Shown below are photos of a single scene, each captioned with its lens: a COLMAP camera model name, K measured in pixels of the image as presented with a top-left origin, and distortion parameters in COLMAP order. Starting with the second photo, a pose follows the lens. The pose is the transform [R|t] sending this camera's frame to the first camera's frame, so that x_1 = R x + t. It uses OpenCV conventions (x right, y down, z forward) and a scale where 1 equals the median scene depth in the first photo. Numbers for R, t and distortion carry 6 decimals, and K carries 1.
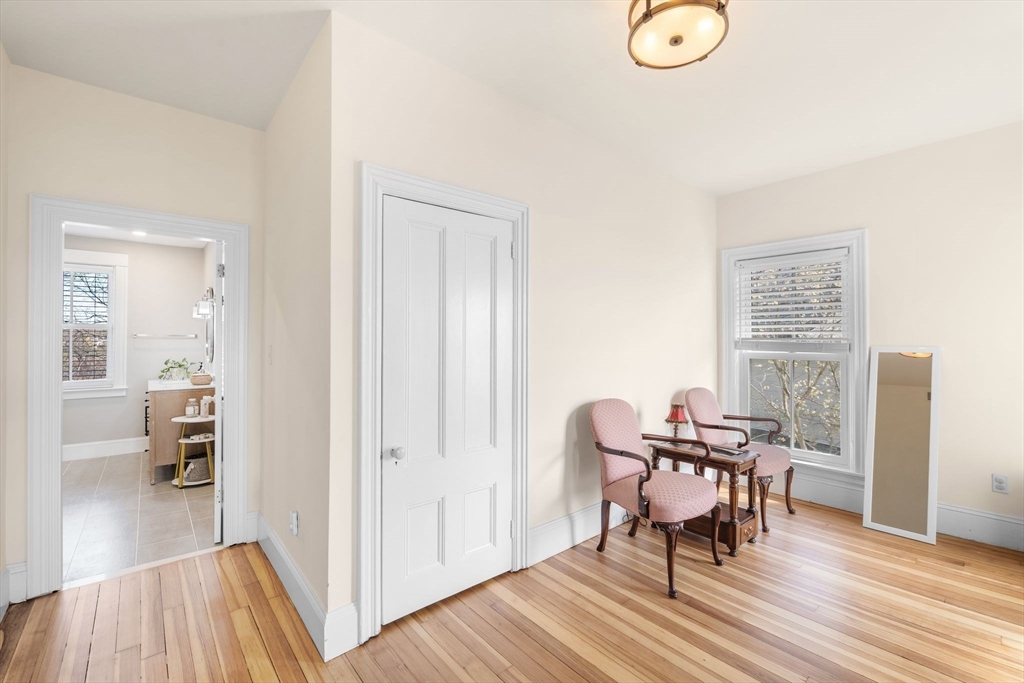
lens RADIAL K [[436.7, 0, 507.8], [0, 436.7, 341.1], [0, 0, 1]] dist [-0.005268, -0.000291]
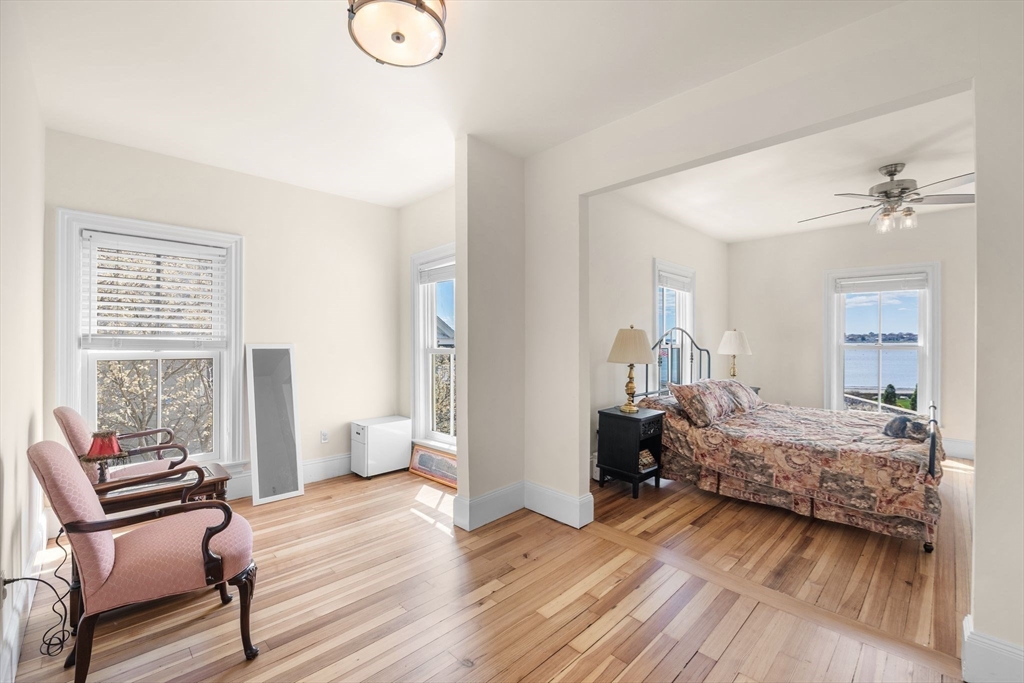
lens RADIAL K [[436.7, 0, 508.0], [0, 436.7, 340.1], [0, 0, 1]] dist [-0.005268, -0.000291]
pose [[-0.073242, -0.000114, 0.997314, -0.358868], [-0.004300, 0.999991, -0.000202, 0.001520], [-0.997305, -0.004303, -0.073242, 0.468082]]
